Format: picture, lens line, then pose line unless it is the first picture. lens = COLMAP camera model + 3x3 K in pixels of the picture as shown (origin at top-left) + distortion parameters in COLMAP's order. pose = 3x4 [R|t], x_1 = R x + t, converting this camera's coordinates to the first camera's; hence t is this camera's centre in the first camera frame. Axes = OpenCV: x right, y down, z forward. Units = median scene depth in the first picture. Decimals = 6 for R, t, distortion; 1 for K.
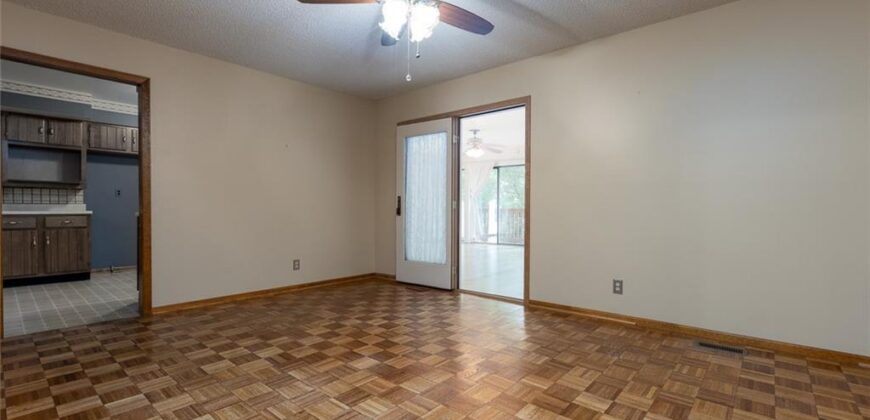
lens RADIAL K [[384.5, 0, 437.5], [0, 384.5, 213.3], [0, 0, 1]] dist [-0.000773, -0.000160]
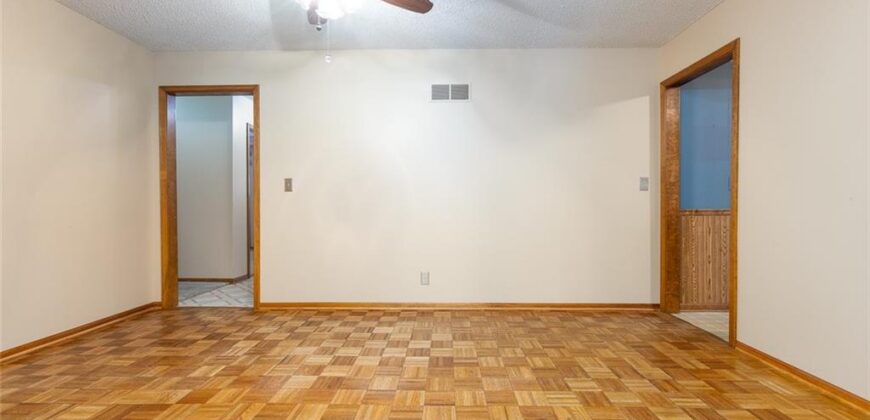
lens RADIAL K [[384.5, 0, 437.5], [0, 384.5, 213.3], [0, 0, 1]] dist [-0.000773, -0.000160]
pose [[-0.770170, 0.007664, -0.637793, 0.128993], [-0.009878, 0.999665, 0.023939, -0.010536], [0.637763, 0.024737, -0.769836, 0.824287]]
